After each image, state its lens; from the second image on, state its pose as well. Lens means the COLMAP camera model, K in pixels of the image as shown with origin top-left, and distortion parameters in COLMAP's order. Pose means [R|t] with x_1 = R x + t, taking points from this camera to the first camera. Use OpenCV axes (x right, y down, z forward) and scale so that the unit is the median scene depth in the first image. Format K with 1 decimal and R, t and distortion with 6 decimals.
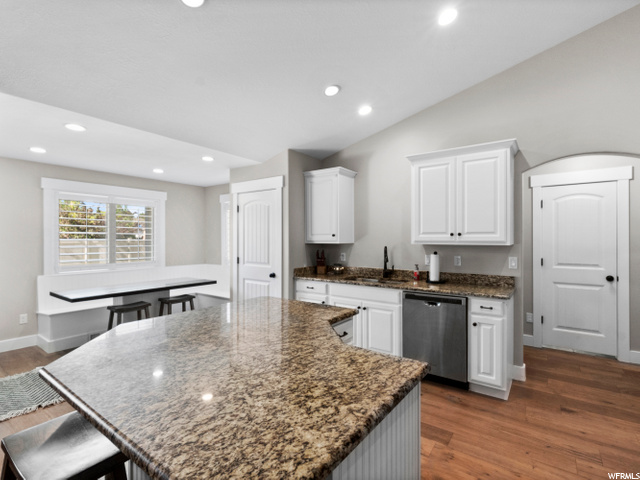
lens RADIAL K [[313.4, 0, 317.2], [0, 313.4, 238.8], [0, 0, 1]] dist [-0.001107, 0.000950]
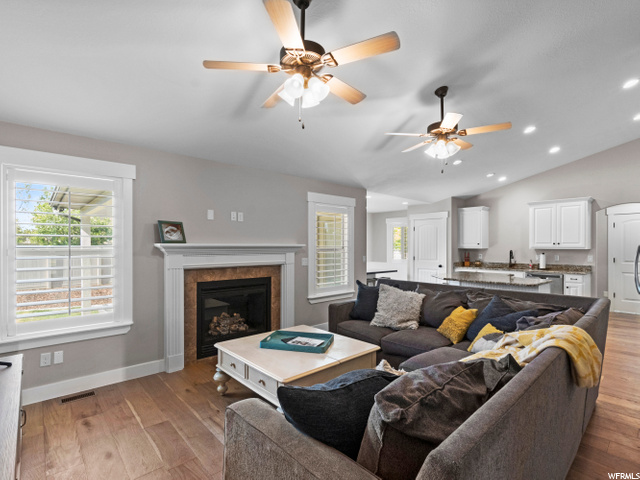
lens RADIAL K [[313.4, 0, 318.2], [0, 313.4, 246.9], [0, 0, 1]] dist [-0.001107, 0.000950]
pose [[0.978311, 0.002936, -0.207119, -0.545107], [-0.003131, 0.999995, -0.000614, 0.011017], [0.207116, 0.001250, 0.978316, -1.096164]]
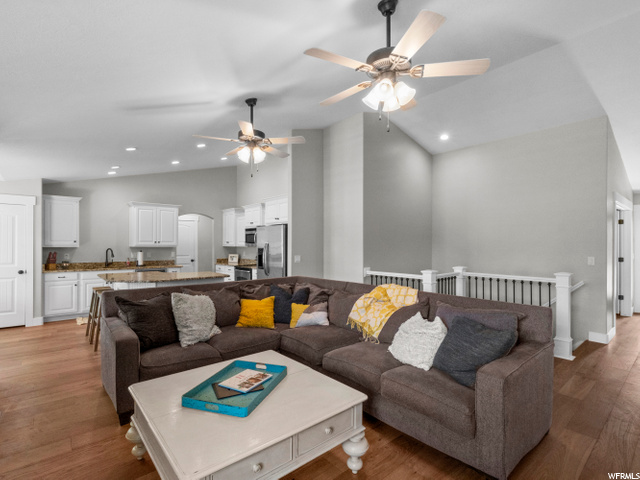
lens RADIAL K [[313.4, 0, 313.8], [0, 313.4, 246.4], [0, 0, 1]] dist [-0.001107, 0.000950]
pose [[0.242795, -0.002583, 0.970074, -1.296500], [-0.001190, 0.999995, 0.002961, 0.007391], [-0.970077, -0.001874, 0.242791, -0.555983]]
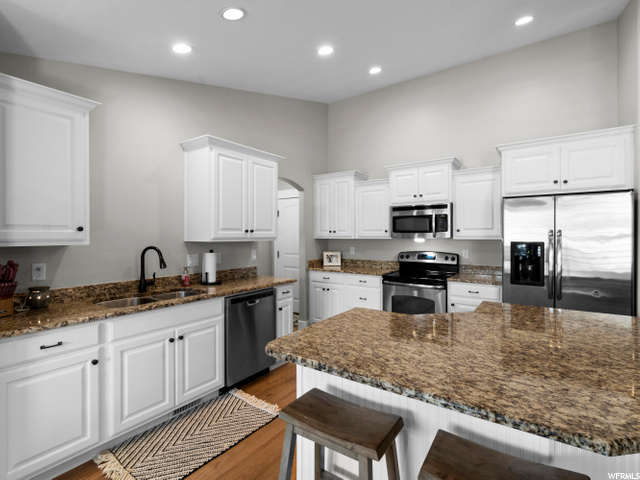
lens RADIAL K [[313.4, 0, 315.3], [0, 313.4, 235.1], [0, 0, 1]] dist [-0.001107, 0.000950]
pose [[-0.010462, 0.000726, 0.999945, -0.530247], [0.003508, 0.999994, -0.000689, 0.000719], [-0.999939, 0.003501, -0.010465, 0.709603]]
